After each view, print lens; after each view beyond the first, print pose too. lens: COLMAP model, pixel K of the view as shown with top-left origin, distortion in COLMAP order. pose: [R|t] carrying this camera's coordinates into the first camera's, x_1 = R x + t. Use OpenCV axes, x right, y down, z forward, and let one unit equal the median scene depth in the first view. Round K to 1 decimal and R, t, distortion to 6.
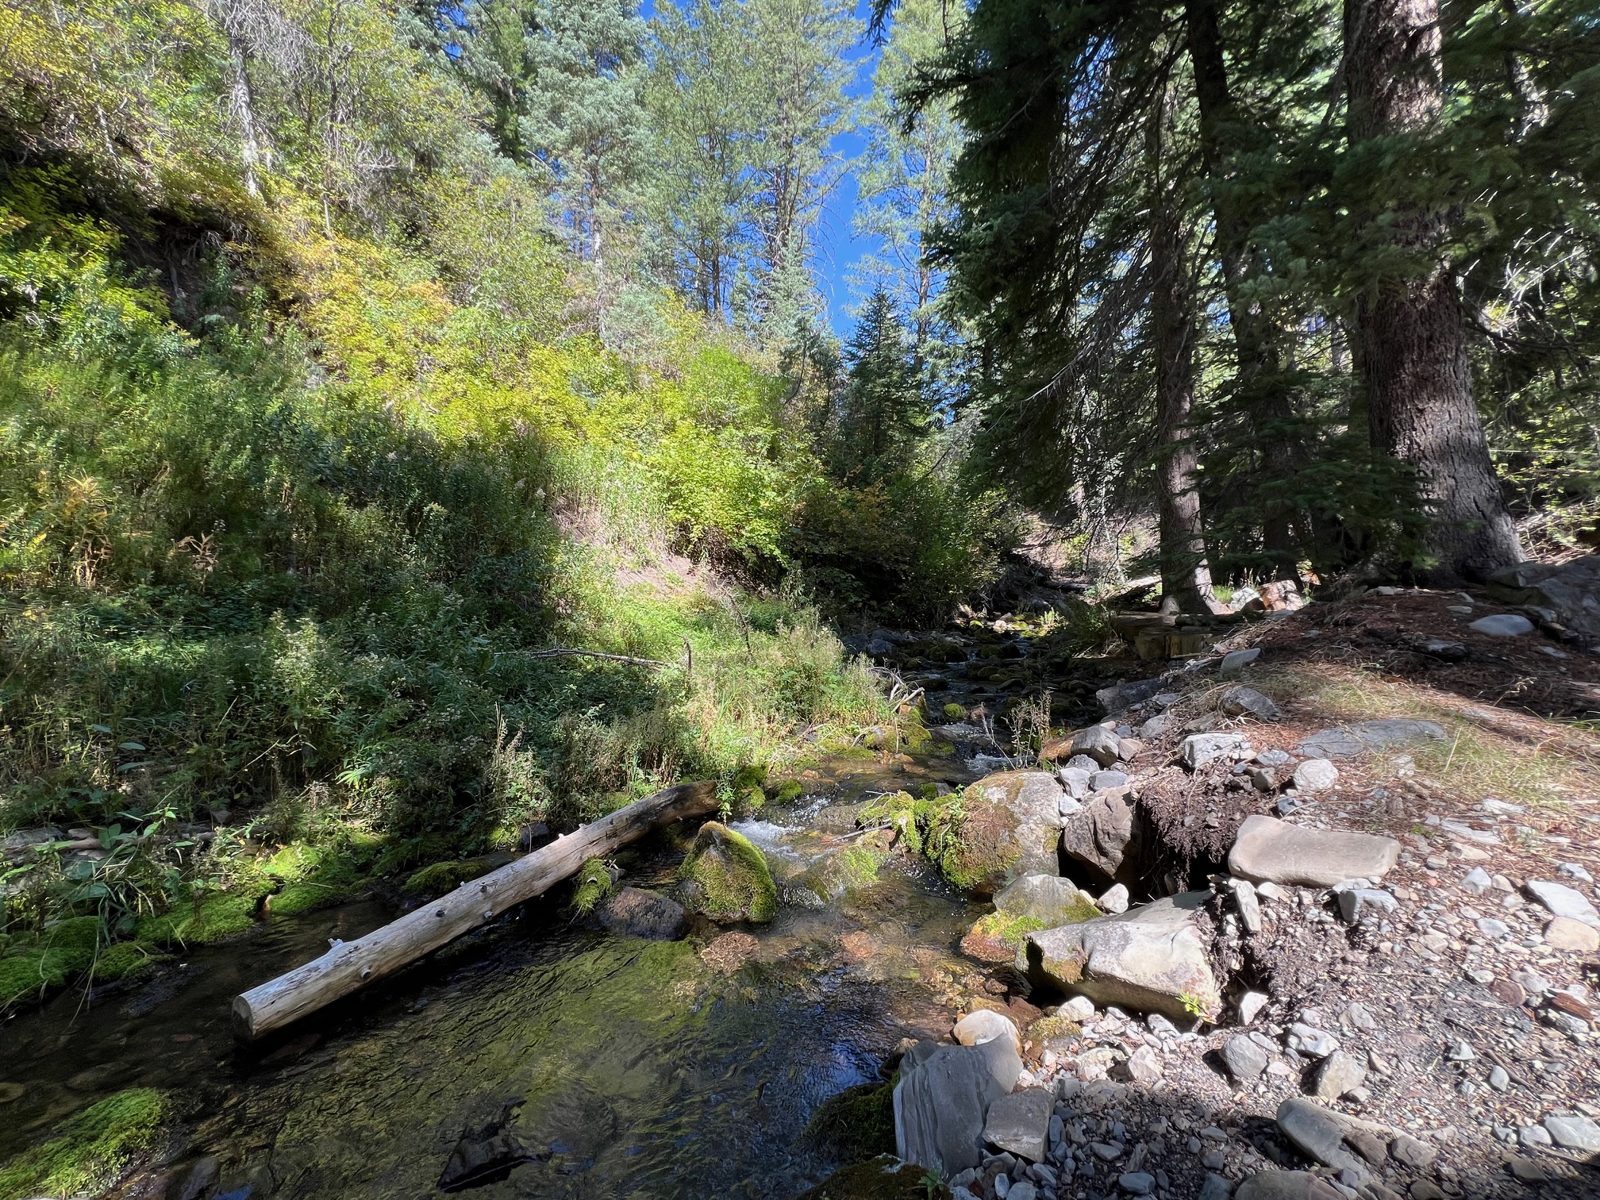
lens RADIAL K [[641.4, 0, 800.0], [0, 641.4, 600.0], [0, 0, 1]] dist [0.001501, 0.000045]
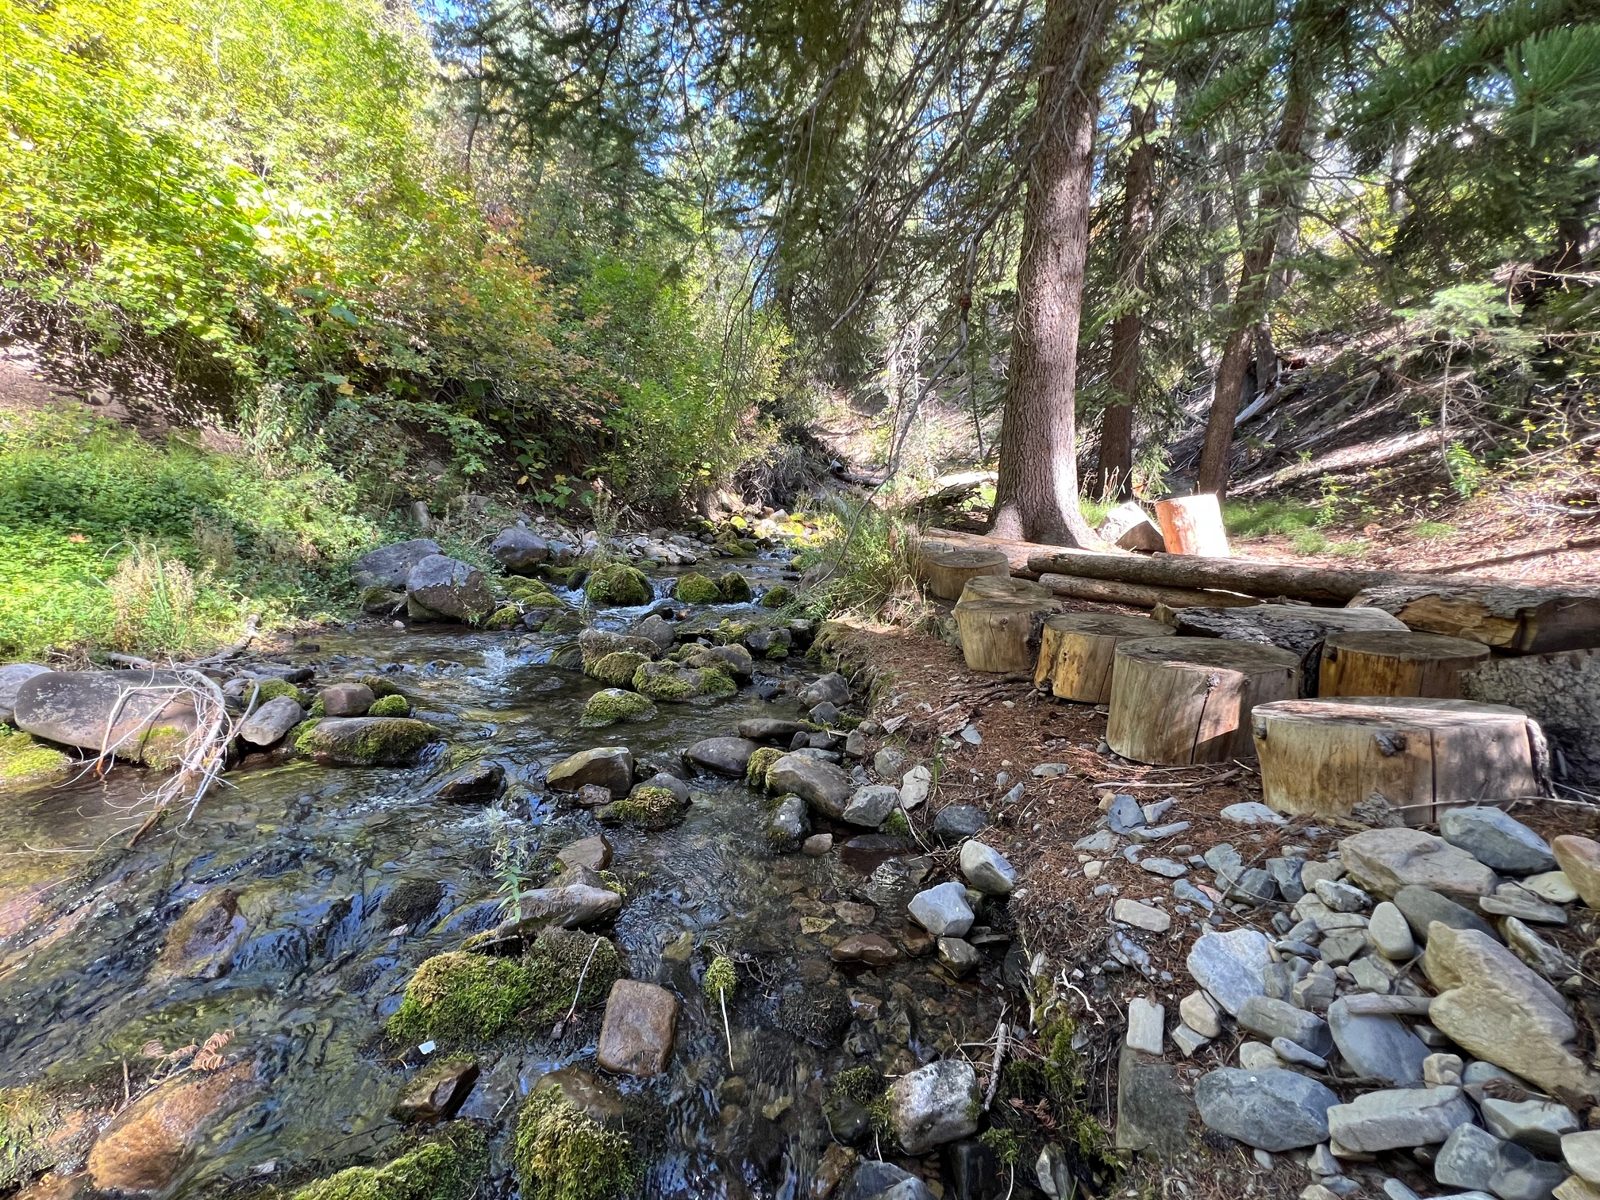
lens RADIAL K [[641.4, 0, 800.0], [0, 641.4, 600.0], [0, 0, 1]] dist [0.001501, 0.000045]
pose [[0.956982, 0.030533, 0.288537, 0.140151], [-0.081937, 0.982411, 0.167797, -0.002918], [-0.278339, -0.184221, 0.942651, 0.291795]]
